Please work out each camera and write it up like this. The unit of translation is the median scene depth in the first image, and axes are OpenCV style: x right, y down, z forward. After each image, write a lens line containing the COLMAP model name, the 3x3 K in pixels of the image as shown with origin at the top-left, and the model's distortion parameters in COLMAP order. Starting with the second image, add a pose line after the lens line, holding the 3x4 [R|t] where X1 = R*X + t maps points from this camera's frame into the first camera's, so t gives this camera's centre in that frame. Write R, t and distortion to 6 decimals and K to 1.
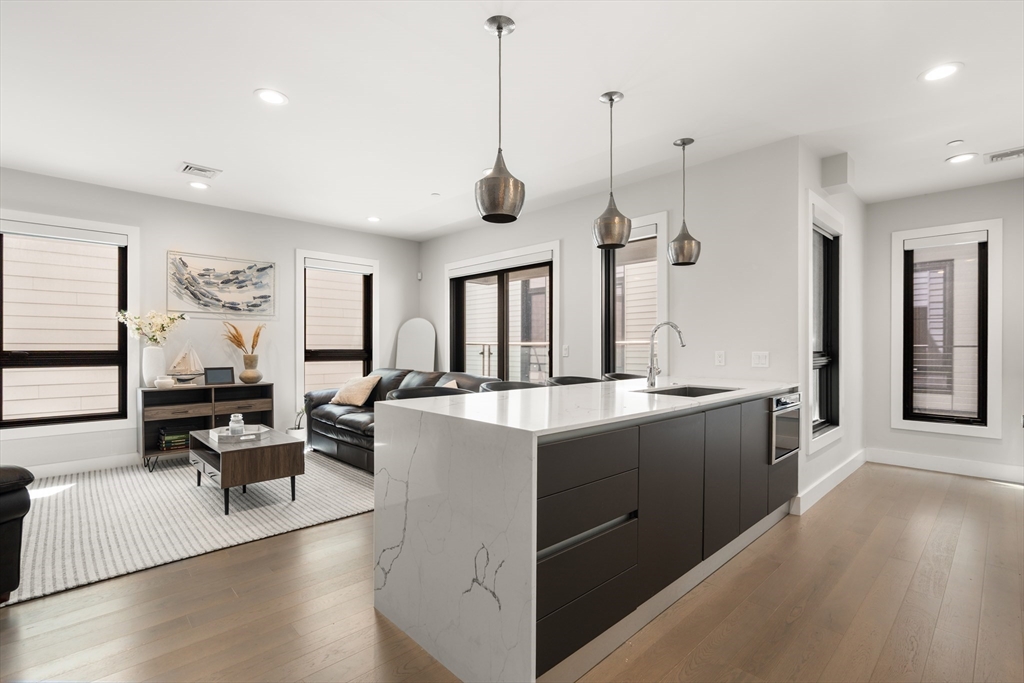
lens RADIAL K [[467.8, 0, 510.0], [0, 467.8, 348.8], [0, 0, 1]] dist [0.001339, -0.000095]
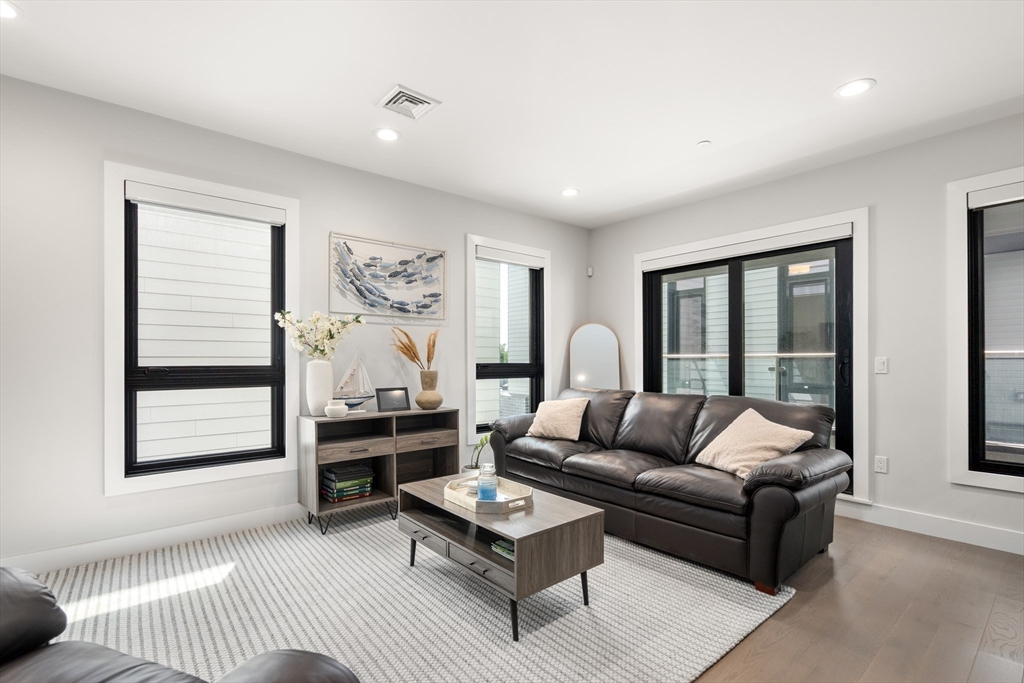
lens RADIAL K [[465.8, 0, 509.7], [0, 465.8, 360.7], [0, 0, 1]] dist [-0.000494, 0.000133]
pose [[0.997389, -0.001872, -0.072192, -0.387650], [0.001704, 0.999996, -0.002388, -0.001627], [0.072197, 0.002258, 0.997388, 0.275461]]
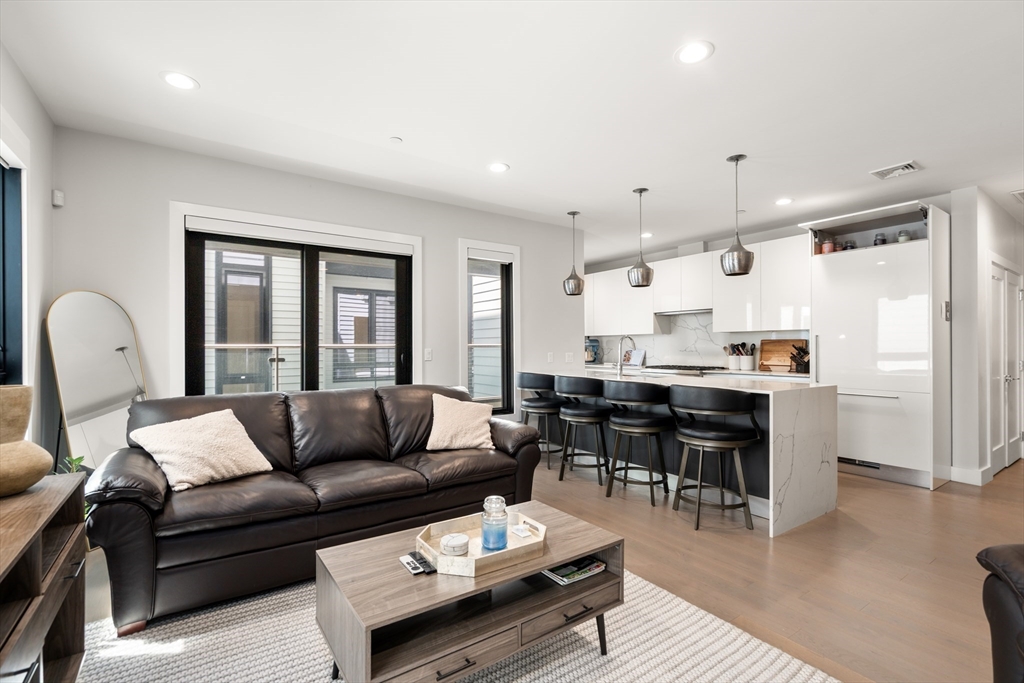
lens RADIAL K [[463.2, 0, 500.6], [0, 463.2, 338.6], [0, 0, 1]] dist [-0.001089, 0.000134]
pose [[0.169830, 0.020927, 0.985251, -0.802799], [0.003870, 0.999753, -0.021902, -0.006777], [-0.985466, 0.007533, 0.169707, 0.703136]]
